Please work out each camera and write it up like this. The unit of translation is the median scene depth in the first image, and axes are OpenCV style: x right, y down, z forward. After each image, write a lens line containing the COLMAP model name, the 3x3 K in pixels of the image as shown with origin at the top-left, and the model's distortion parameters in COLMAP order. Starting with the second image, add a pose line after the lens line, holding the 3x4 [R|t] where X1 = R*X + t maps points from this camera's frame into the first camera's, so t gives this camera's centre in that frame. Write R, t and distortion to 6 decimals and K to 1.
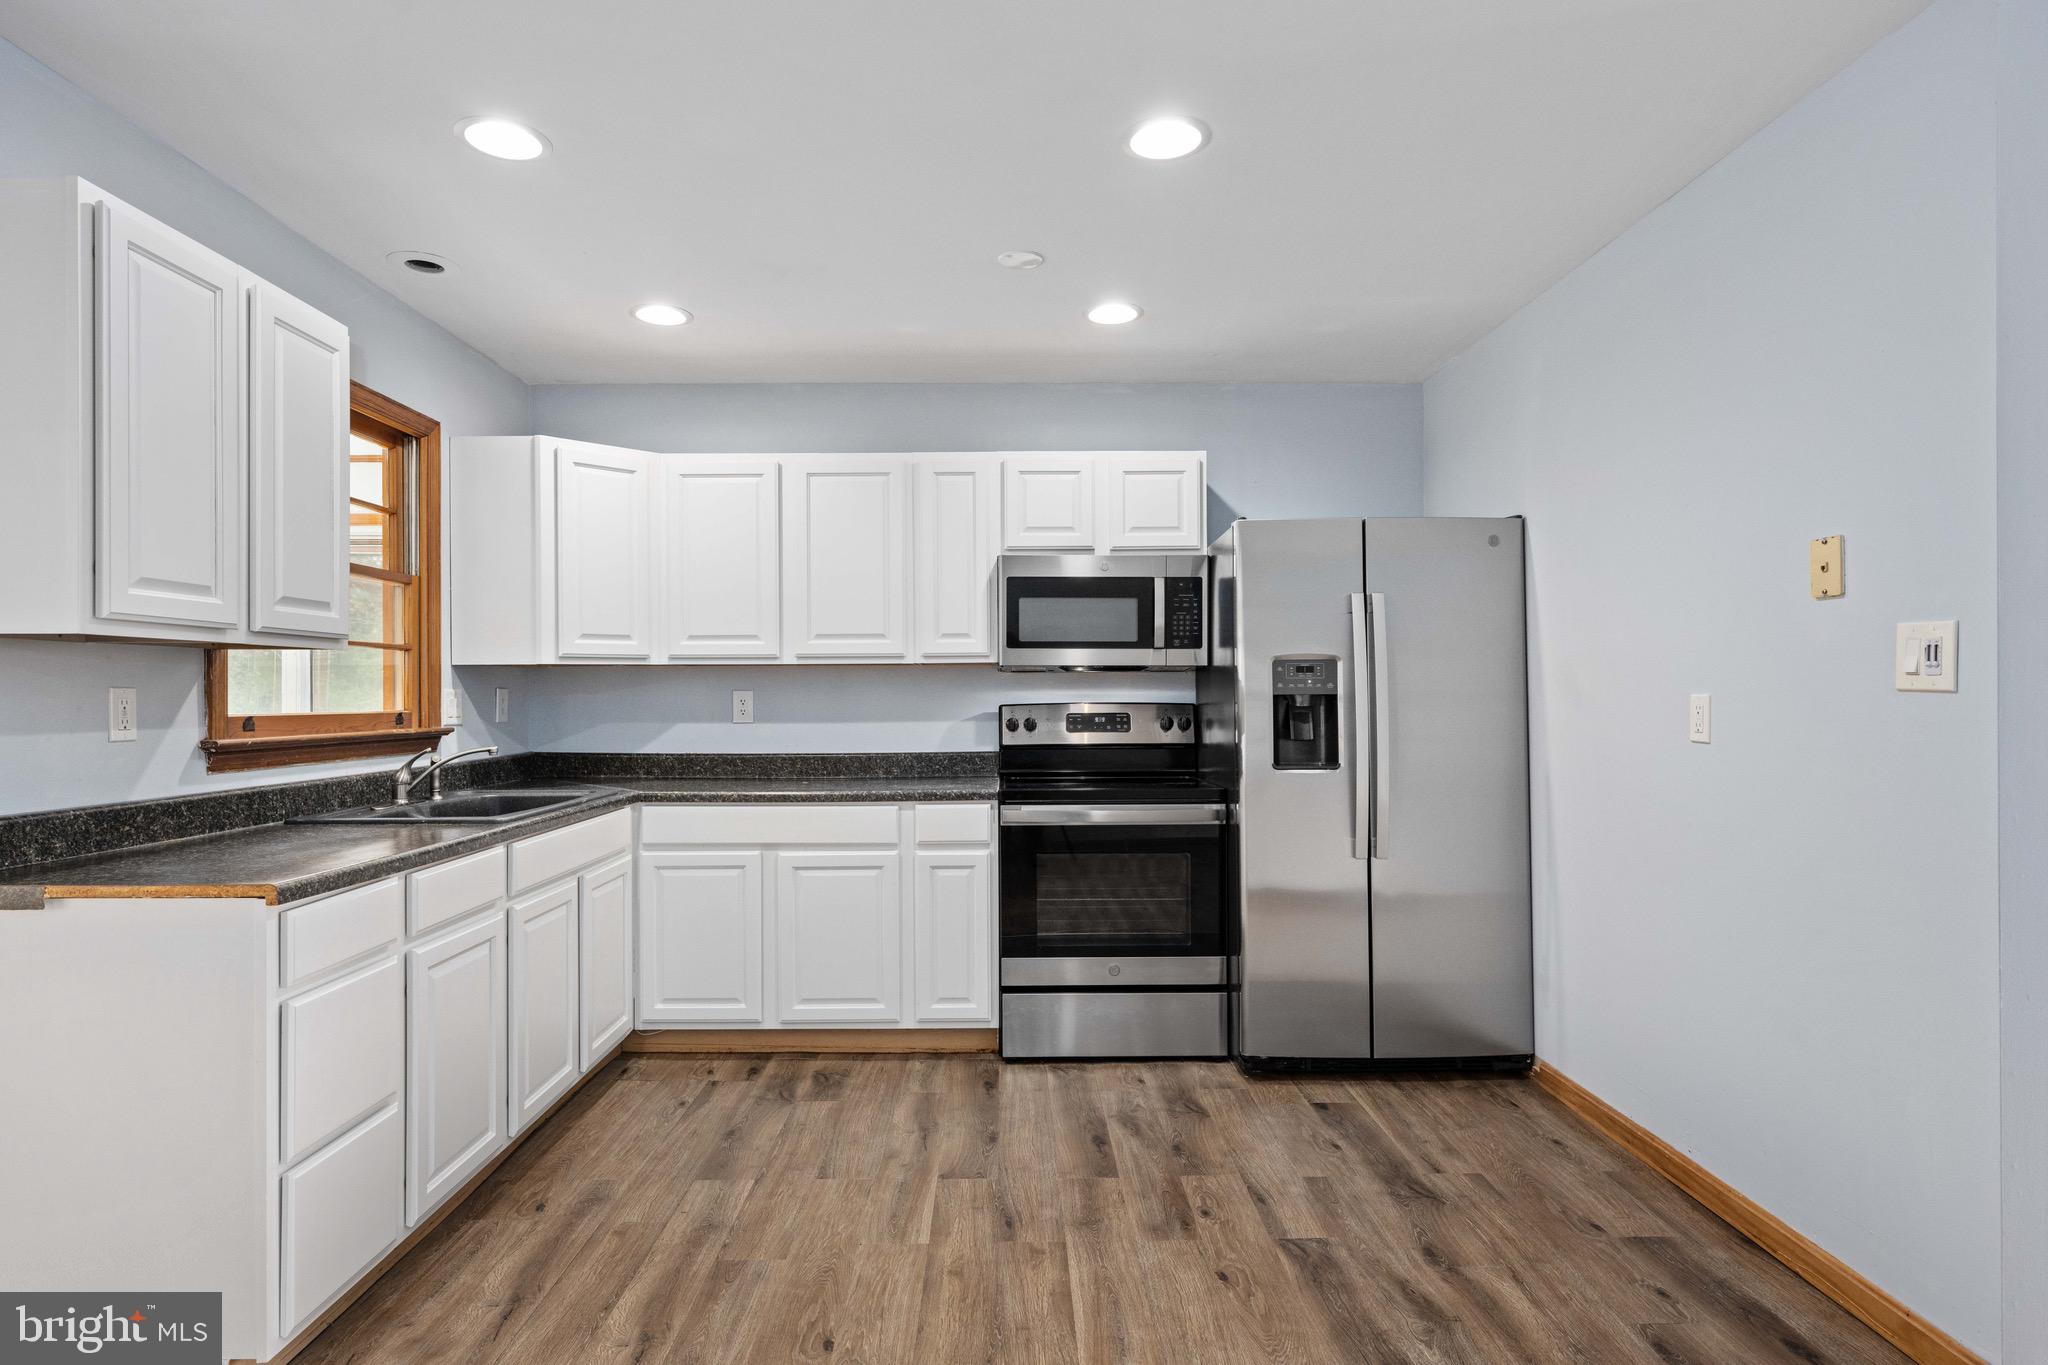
lens RADIAL K [[1093.8, 0, 936.8], [0, 1093.8, 694.0], [0, 0, 1]] dist [0.001788, 0.000068]
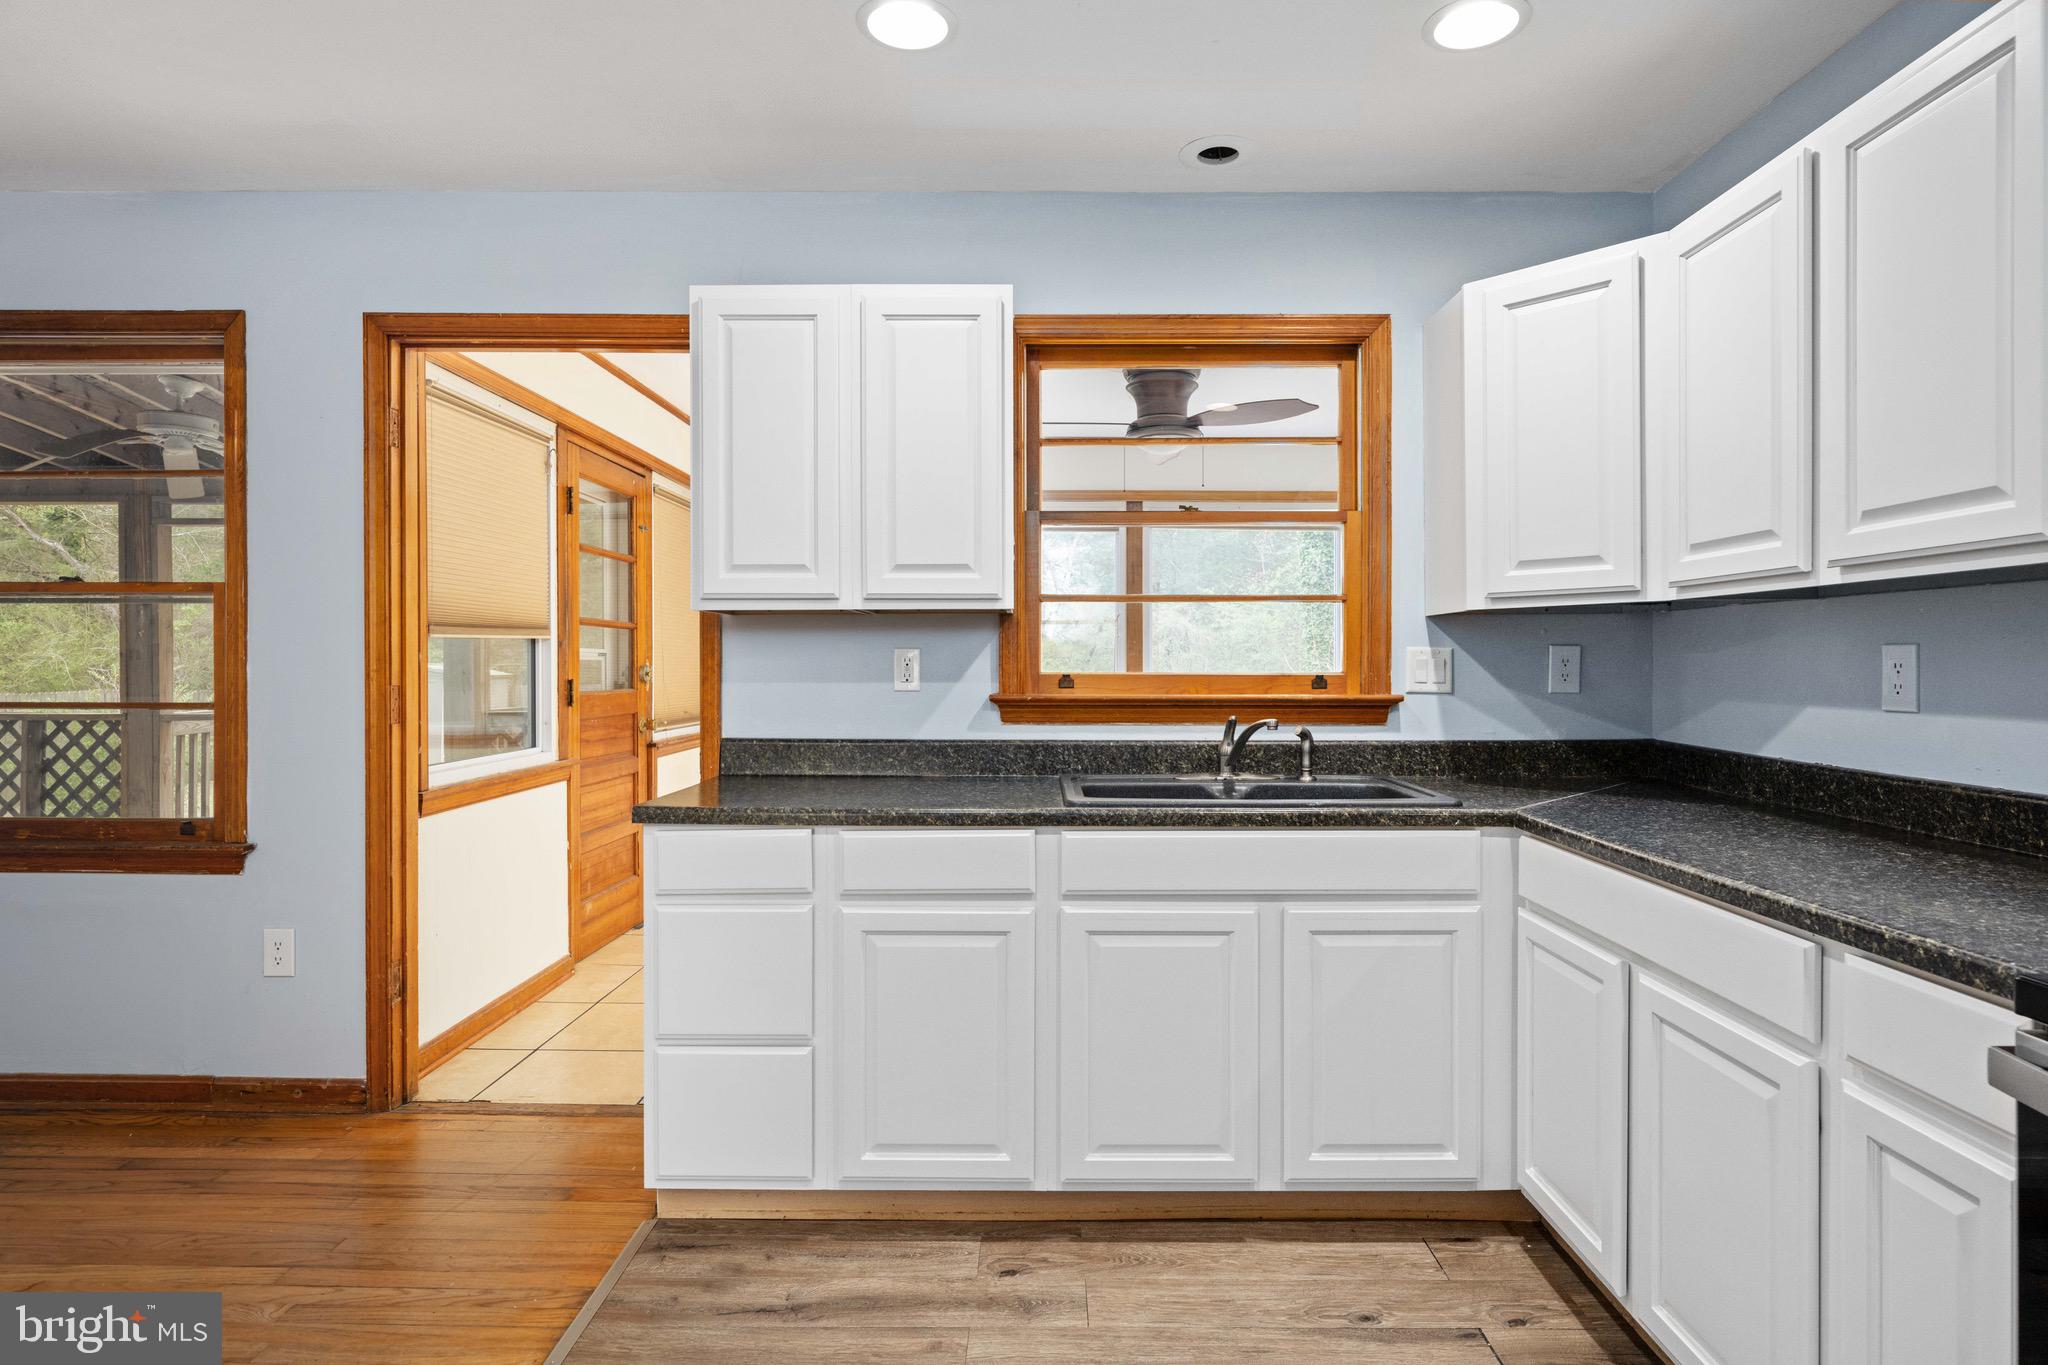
lens RADIAL K [[1086.1, 0, 1100.1], [0, 1086.1, 671.4], [0, 0, 1]] dist [0.000051, 0.000330]
pose [[0.055306, 0.012176, -0.998395, 0.363378], [-0.000279, 0.999926, 0.012179, 0.003995], [0.998469, -0.000396, 0.055305, 0.817185]]
